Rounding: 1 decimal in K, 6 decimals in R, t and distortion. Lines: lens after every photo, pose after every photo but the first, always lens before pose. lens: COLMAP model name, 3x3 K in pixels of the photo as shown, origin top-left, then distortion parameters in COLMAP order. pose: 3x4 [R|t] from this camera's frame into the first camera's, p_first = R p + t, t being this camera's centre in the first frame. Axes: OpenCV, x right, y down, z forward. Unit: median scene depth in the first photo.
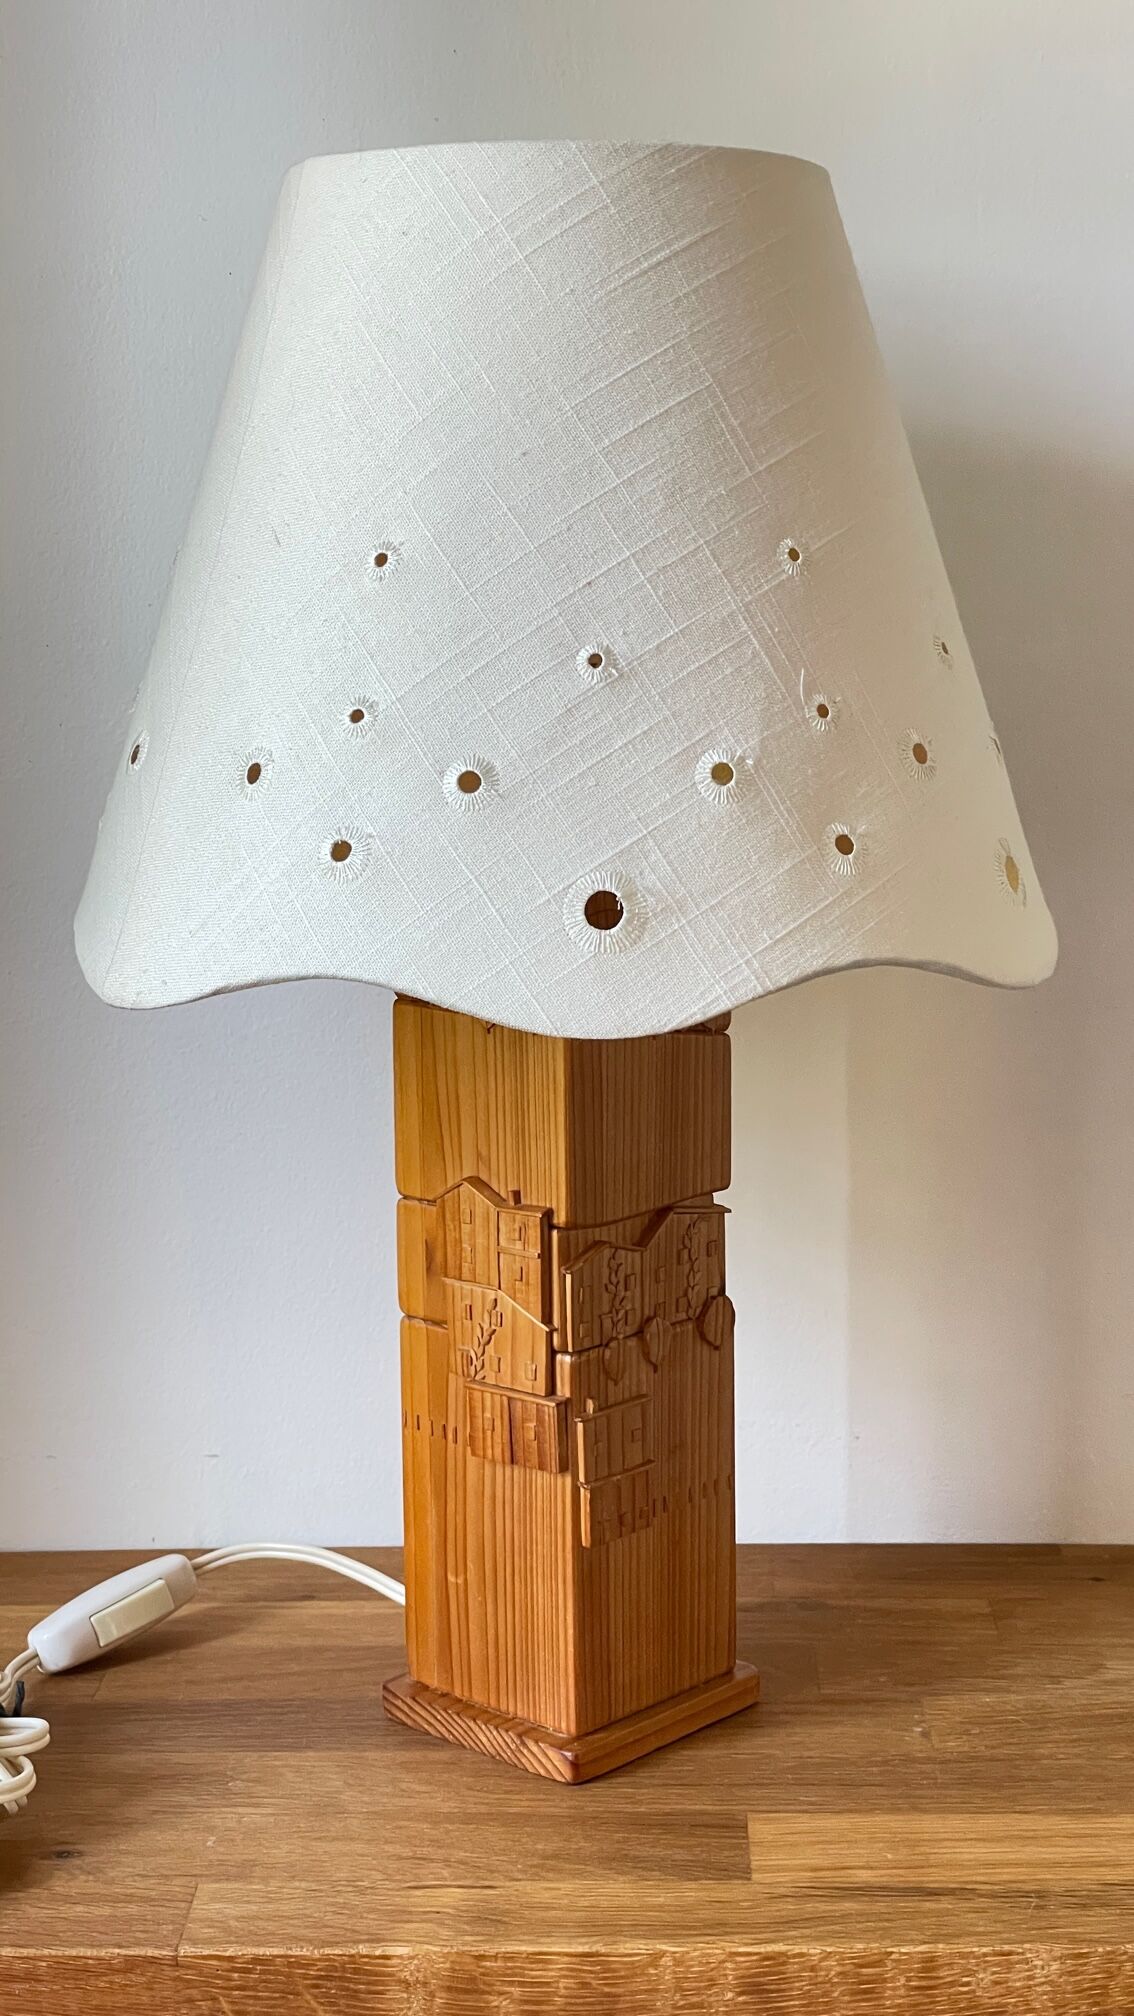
lens RADIAL K [[2984.9, 0, 567.0], [0, 2984.9, 1008.0], [0, 0, 1]] dist [0.075541, -0.082536]
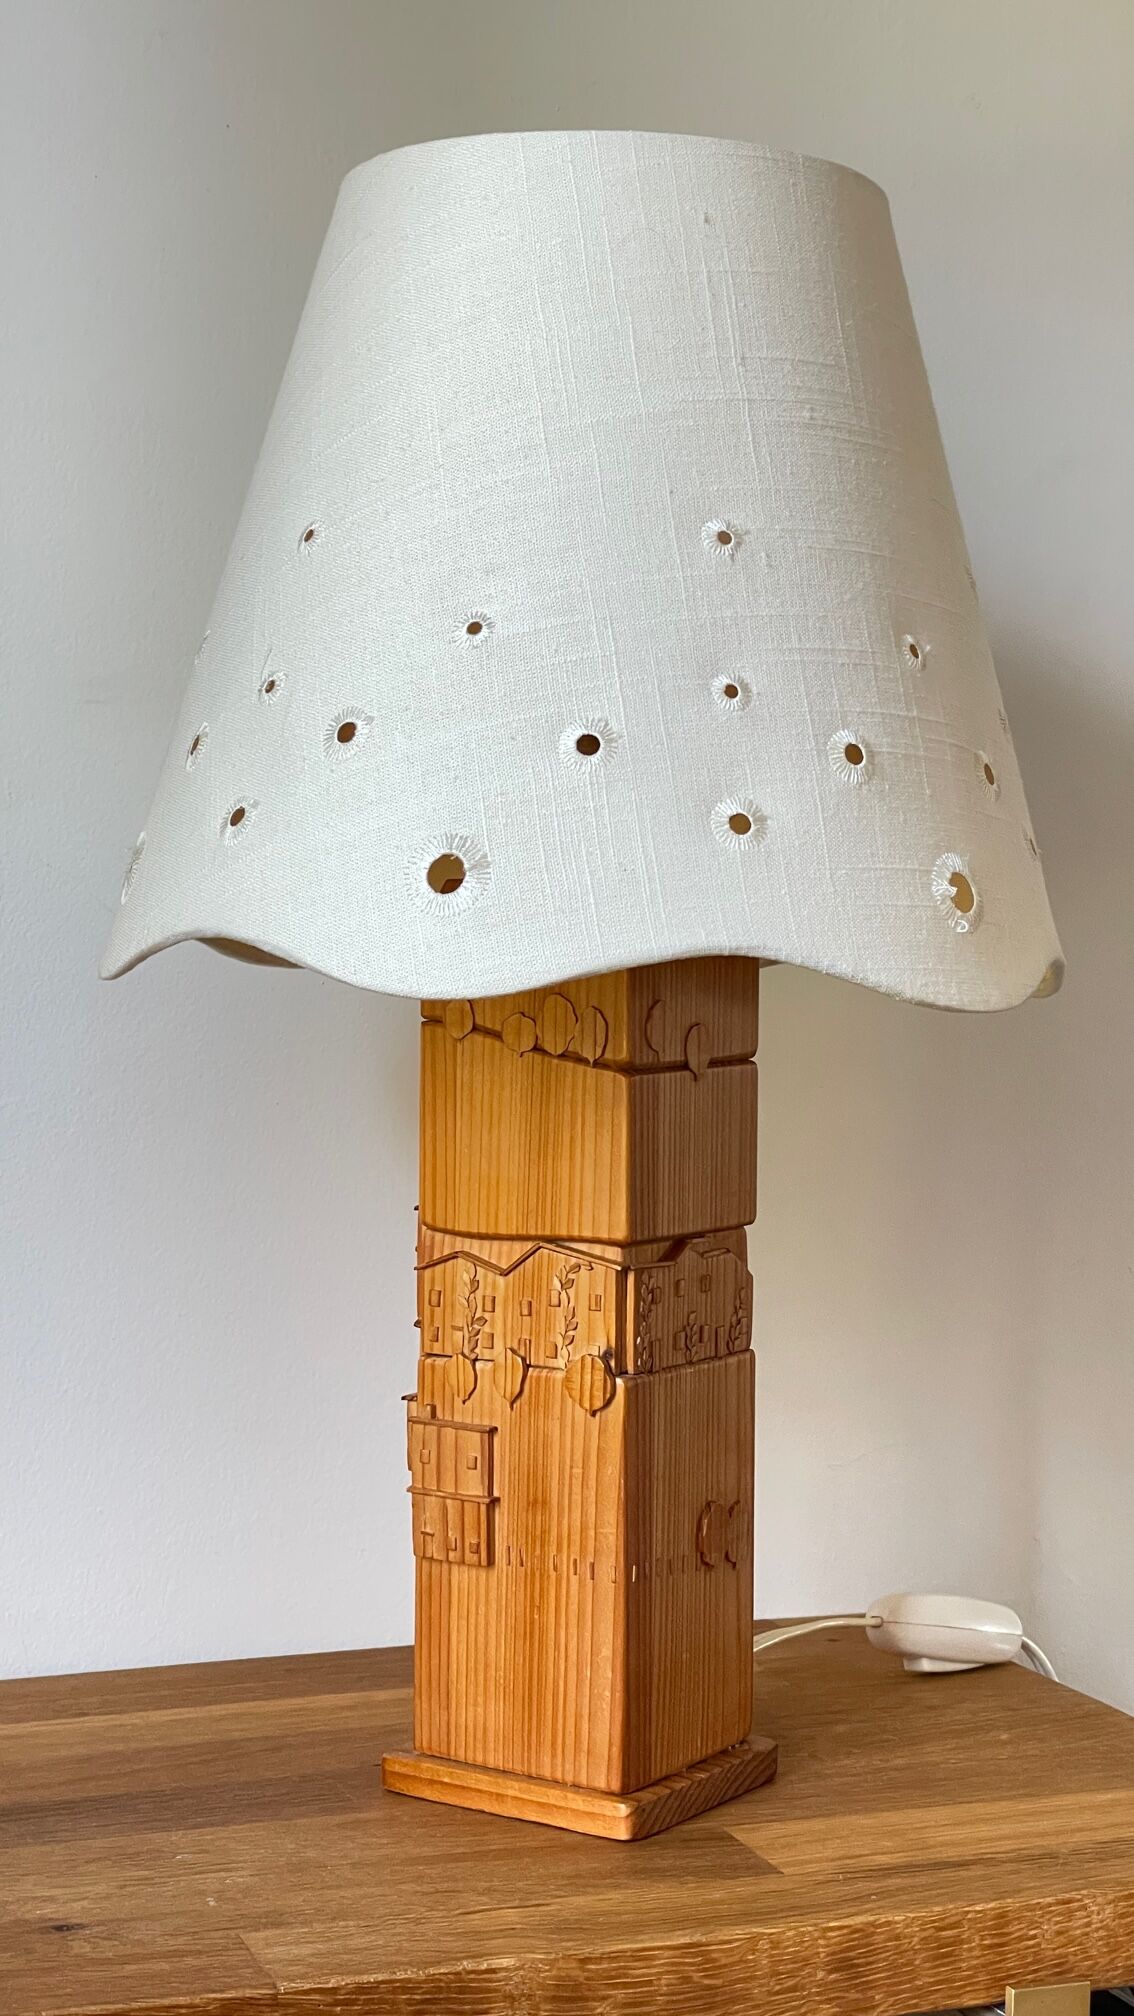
lens RADIAL K [[2984.9, 0, 567.0], [0, 2984.9, 1008.0], [0, 0, 1]] dist [0.075541, -0.082536]
pose [[0.926213, 0.016735, 0.376629, -0.393197], [0.031274, 0.992160, -0.120994, 0.130365], [-0.375701, 0.123845, 0.918429, 0.090711]]
